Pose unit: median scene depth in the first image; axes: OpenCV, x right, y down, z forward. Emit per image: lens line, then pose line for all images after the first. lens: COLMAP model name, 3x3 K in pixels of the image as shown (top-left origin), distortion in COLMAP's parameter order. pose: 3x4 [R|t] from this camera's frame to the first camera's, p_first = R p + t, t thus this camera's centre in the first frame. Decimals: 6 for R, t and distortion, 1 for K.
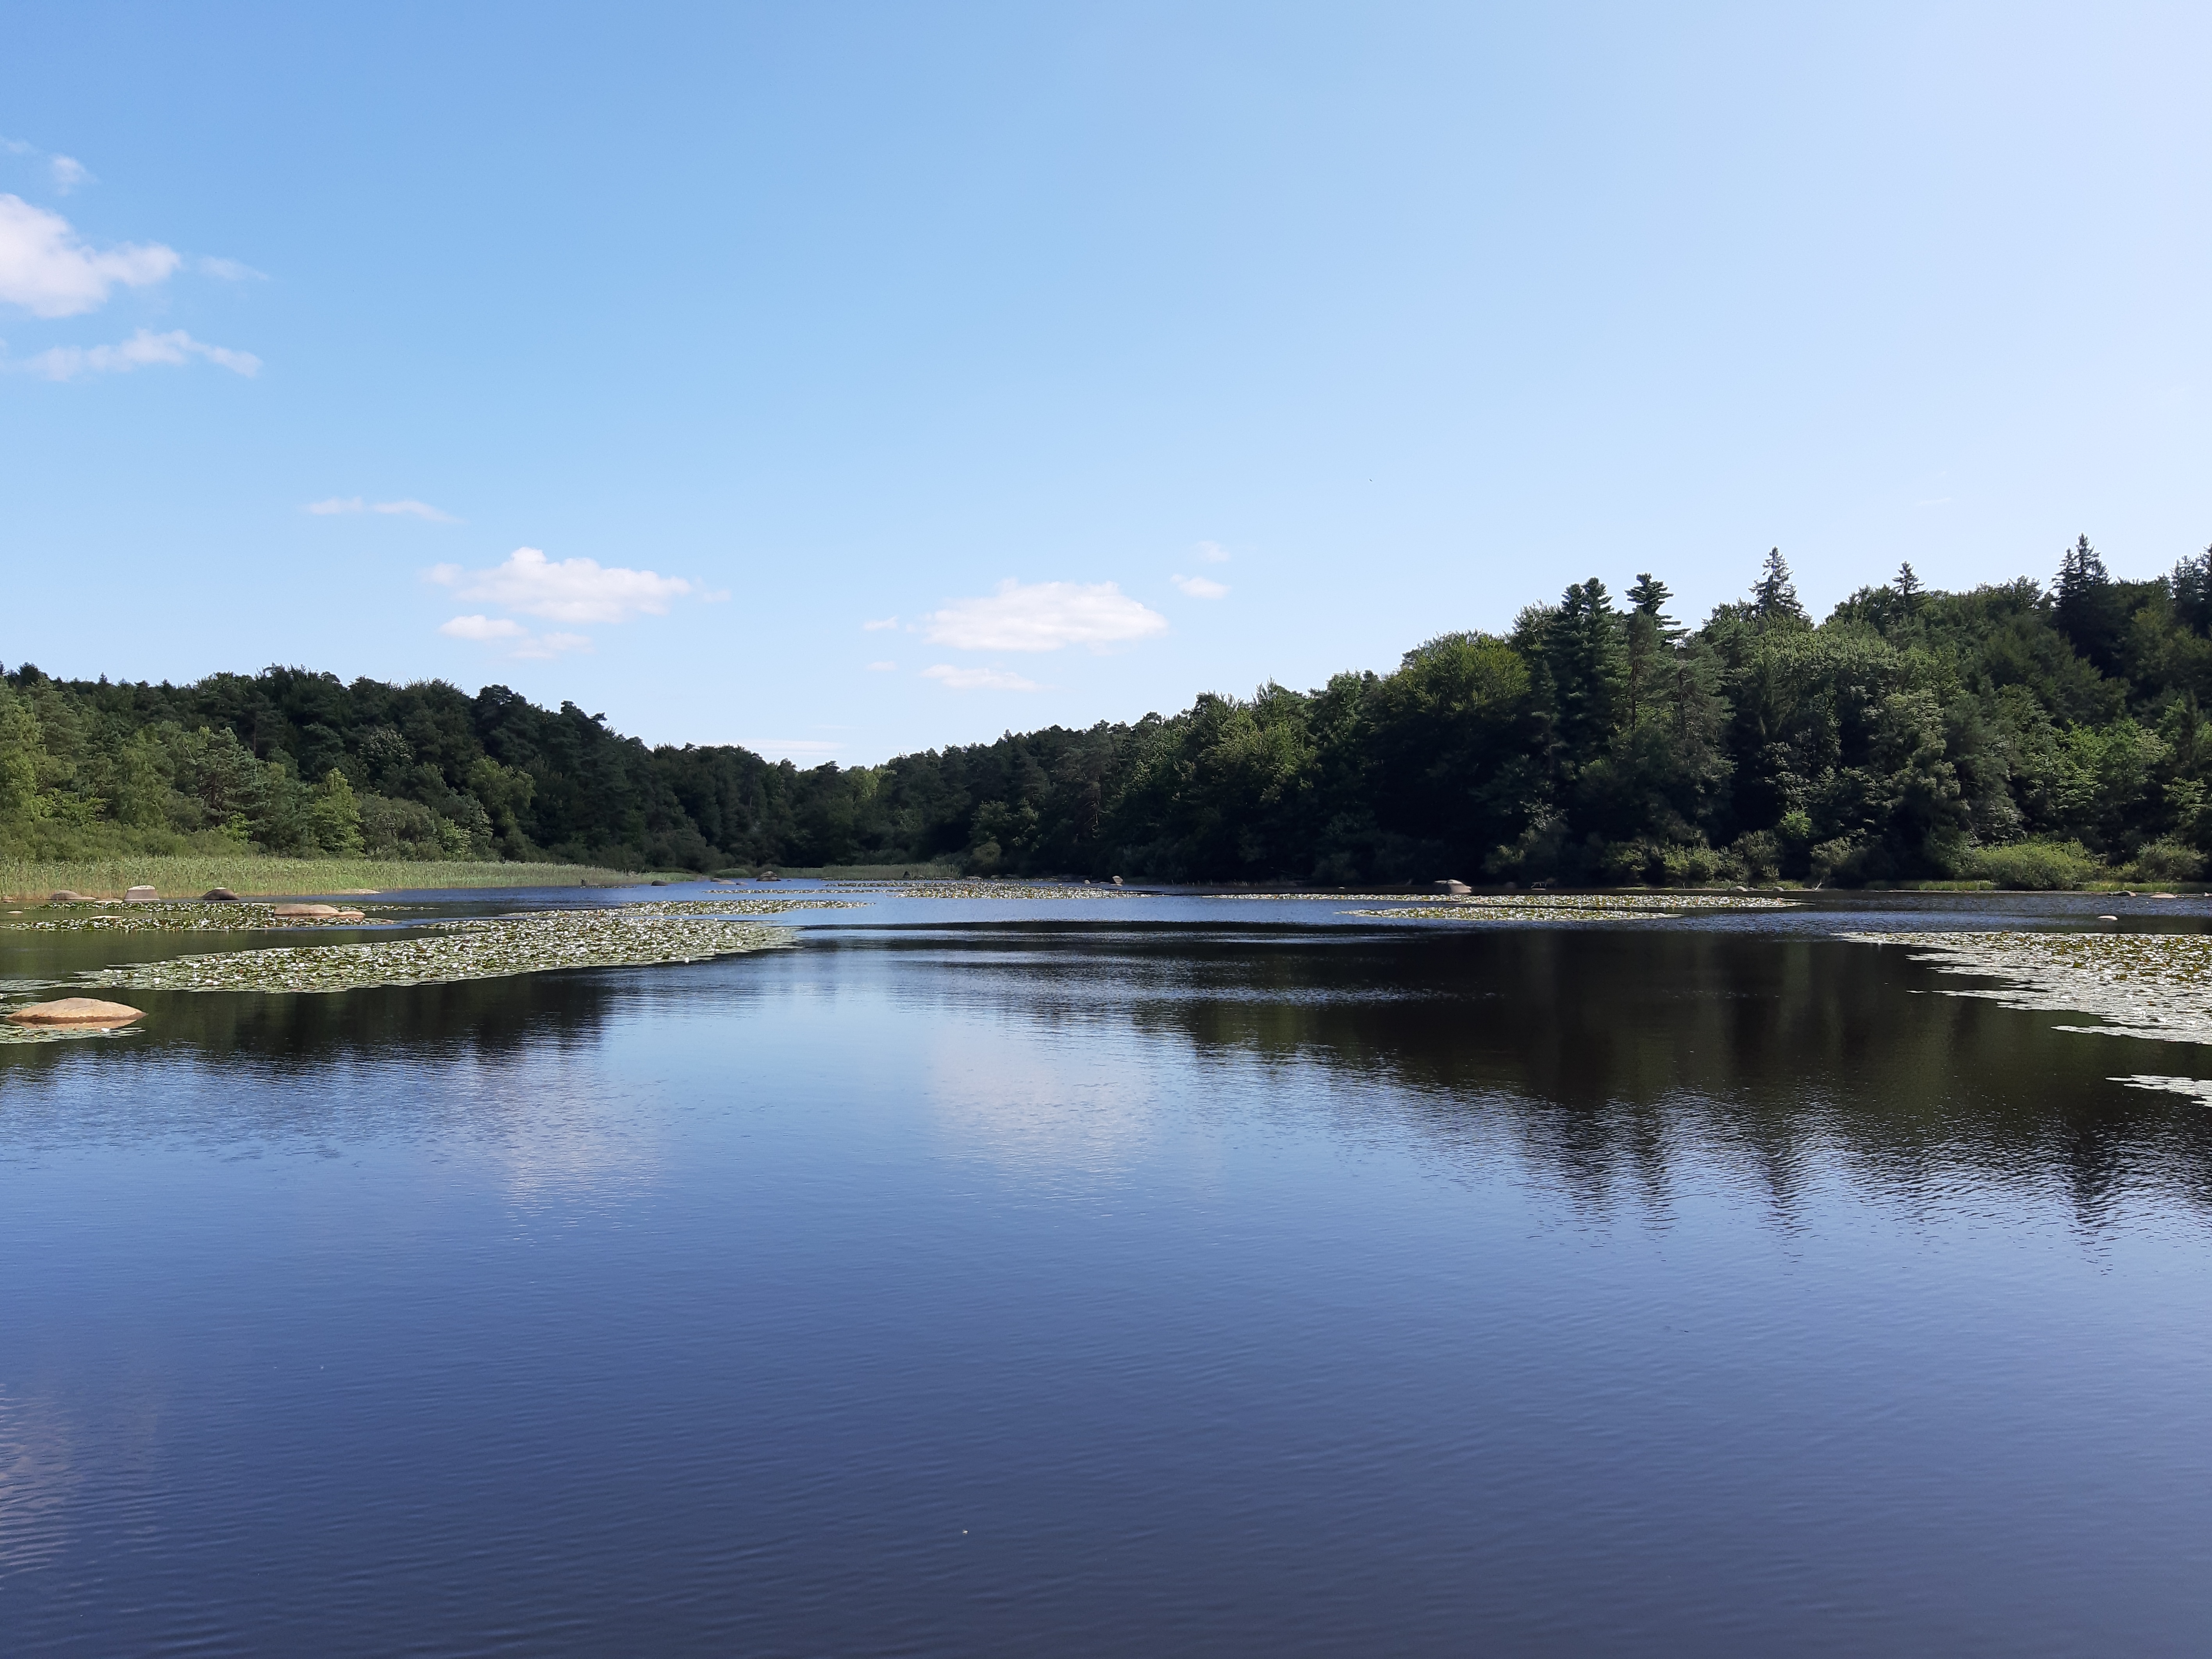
lens RADIAL K [[1688.9, 0, 1106.0], [0, 1688.9, 829.5], [0, 0, 1]] dist [-0.002151, -0.007077]
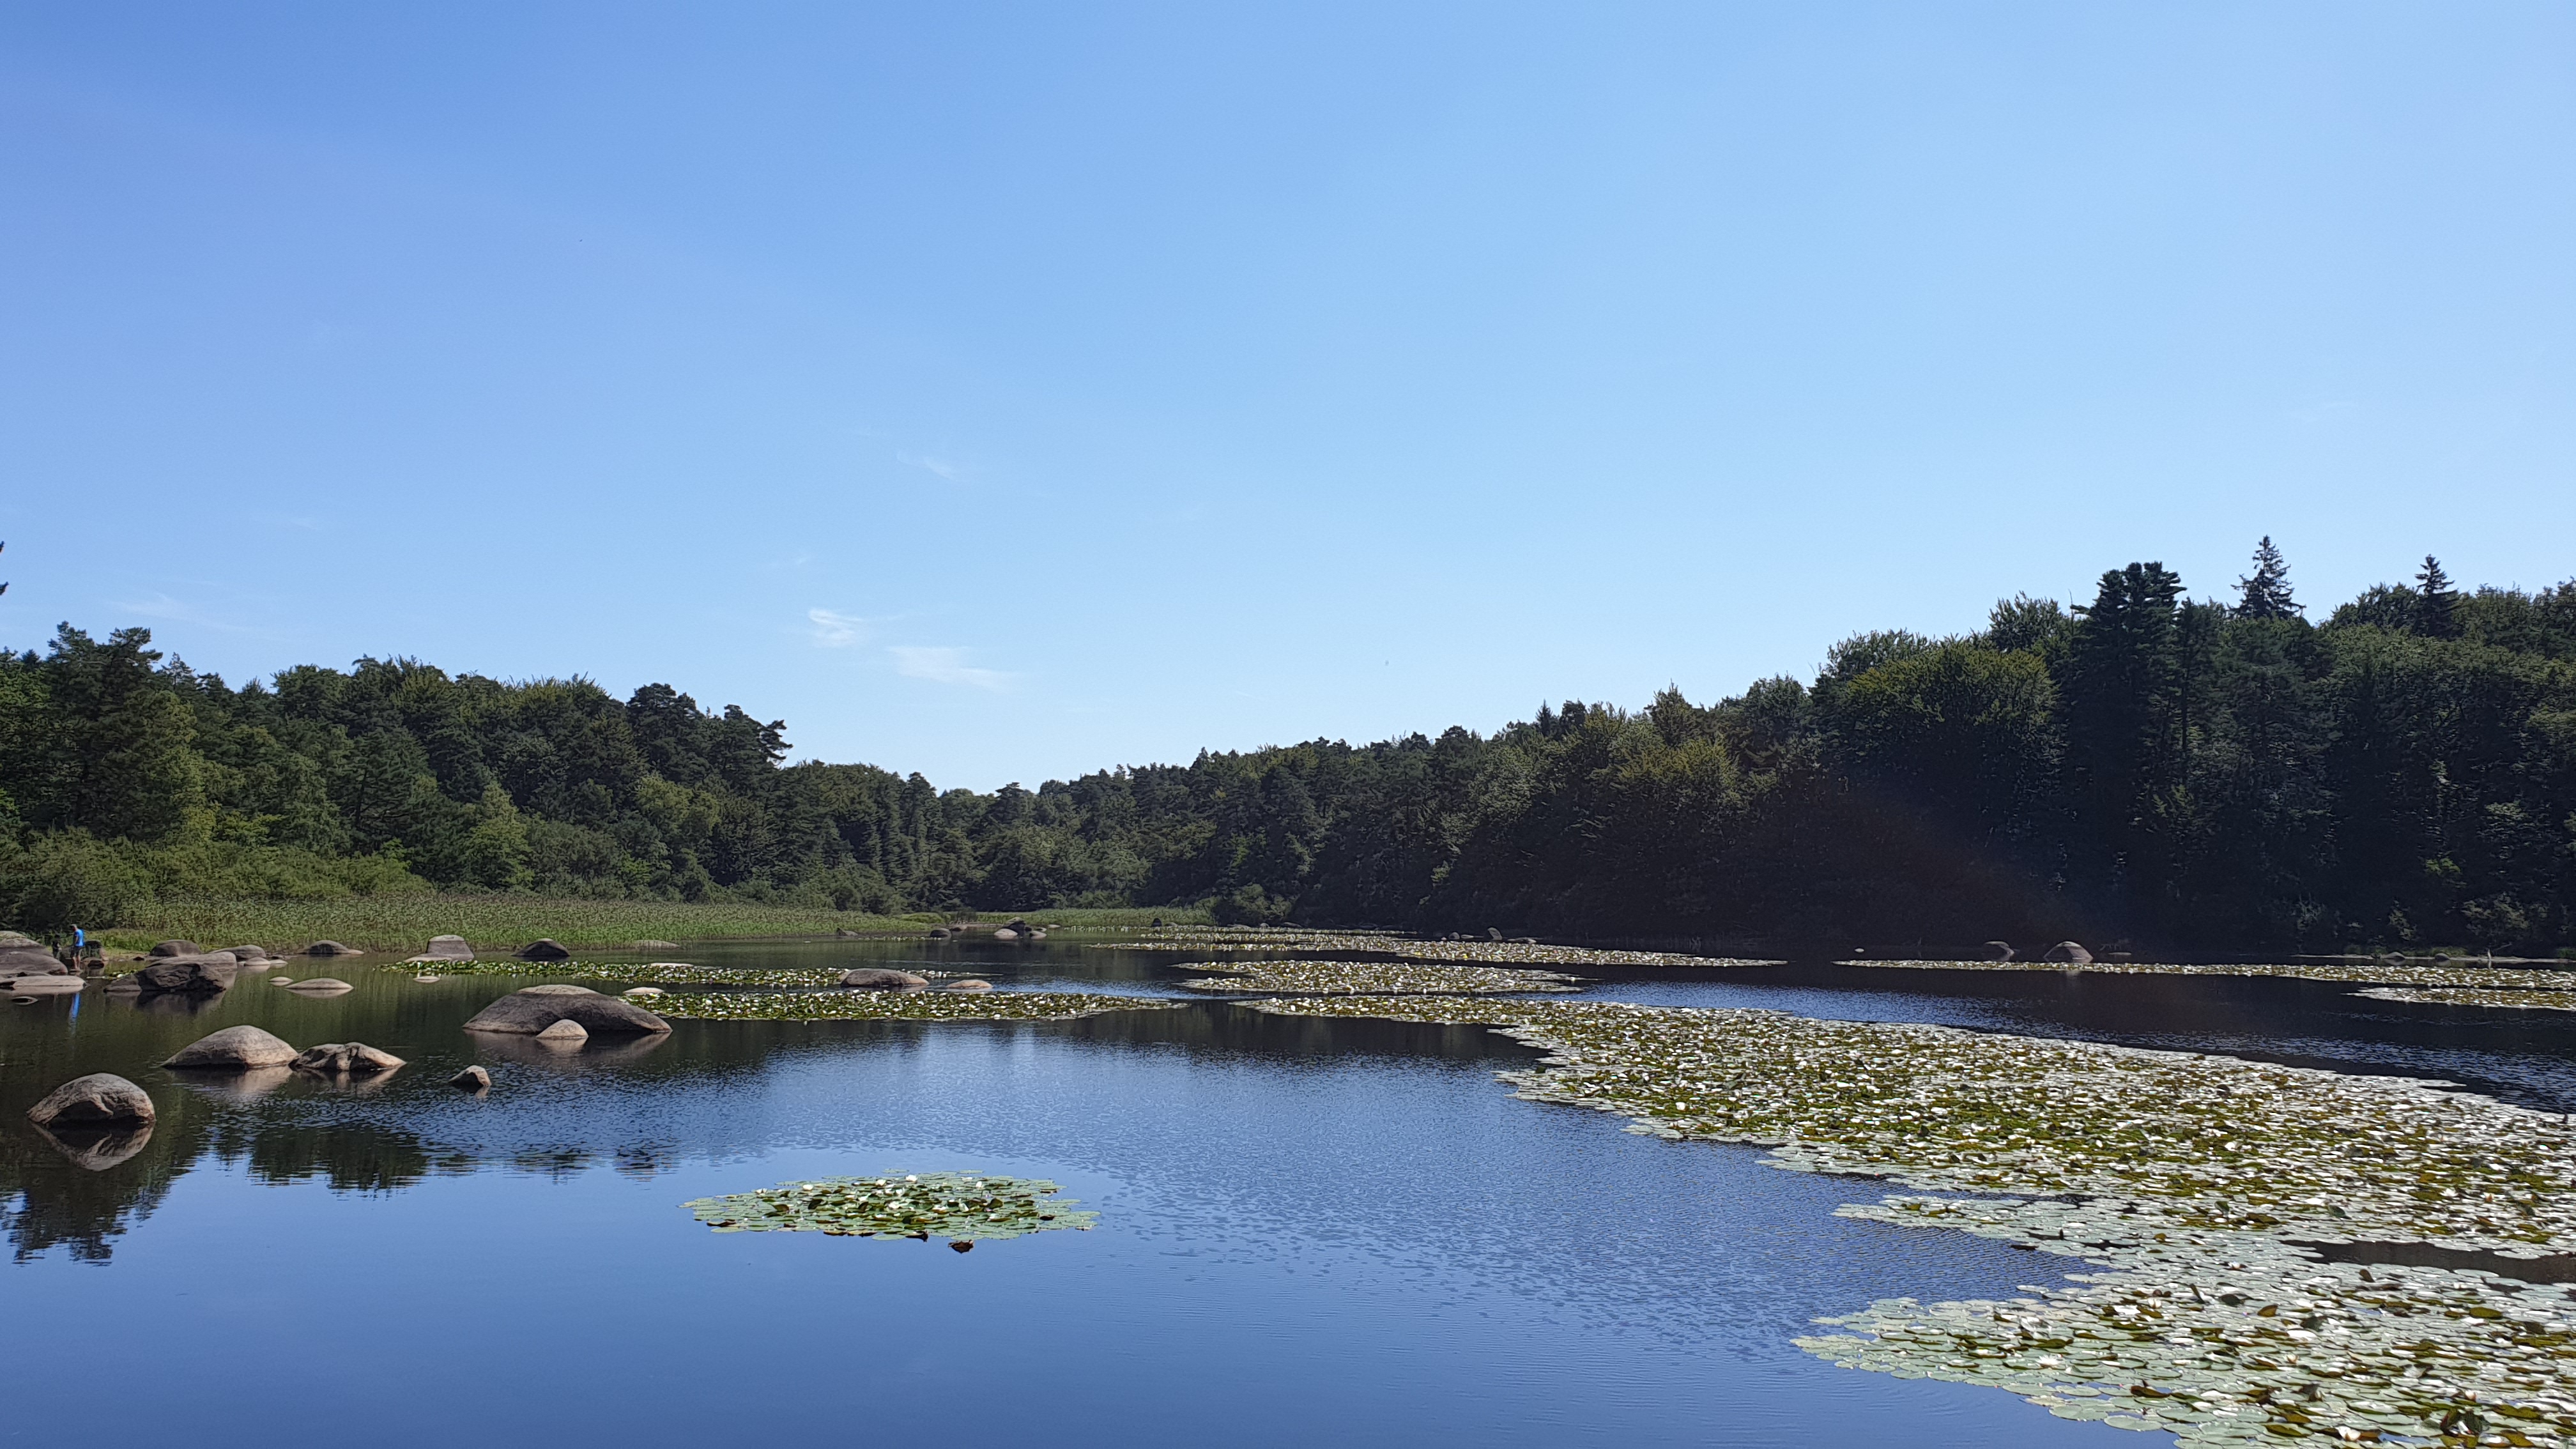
lens RADIAL K [[1939.6, 0, 1288.0], [0, 1939.6, 724.5], [0, 0, 1]] dist [0.000699, -0.001674]
pose [[0.999244, 0.012917, 0.036662, -0.102961], [-0.010125, 0.997107, -0.075334, 0.000784], [-0.037529, 0.074906, 0.996484, 0.072776]]
